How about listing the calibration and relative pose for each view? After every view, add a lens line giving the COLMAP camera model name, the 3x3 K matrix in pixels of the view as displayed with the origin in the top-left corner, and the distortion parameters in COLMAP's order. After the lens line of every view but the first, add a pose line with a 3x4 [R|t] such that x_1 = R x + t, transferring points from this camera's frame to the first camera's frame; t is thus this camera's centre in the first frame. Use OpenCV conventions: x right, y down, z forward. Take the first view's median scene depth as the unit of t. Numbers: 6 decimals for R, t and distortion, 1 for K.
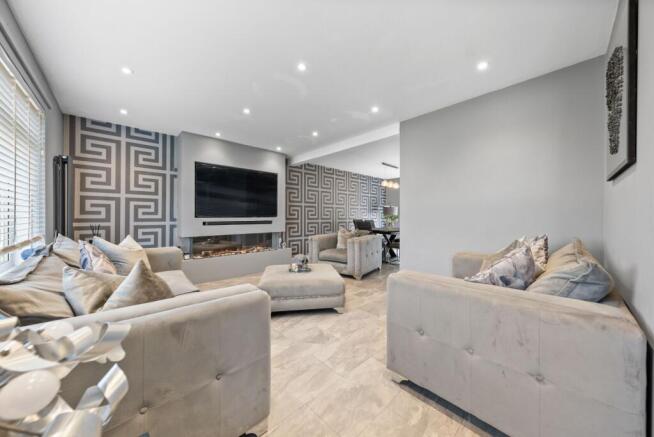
lens RADIAL K [[225.9, 0, 327.0], [0, 225.9, 216.3], [0, 0, 1]] dist [0.002280, 0.000065]
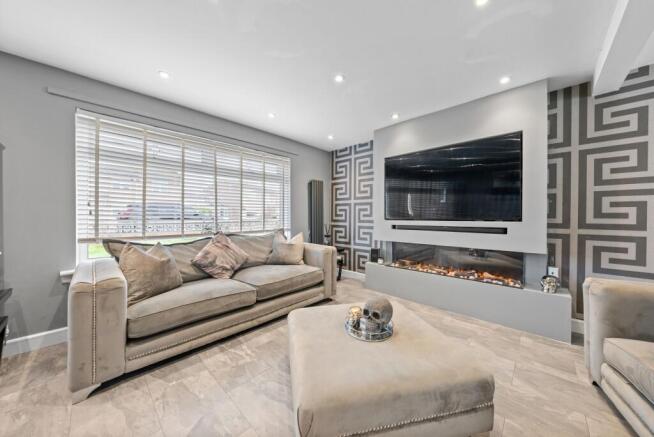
lens RADIAL K [[225.9, 0, 326.4], [0, 225.9, 216.9], [0, 0, 1]] dist [0.002280, 0.000065]
pose [[0.044237, 0.001053, -0.999021, 0.328279], [-0.004169, 0.999991, 0.000870, -0.006566], [0.999012, 0.004126, 0.044241, 0.771815]]
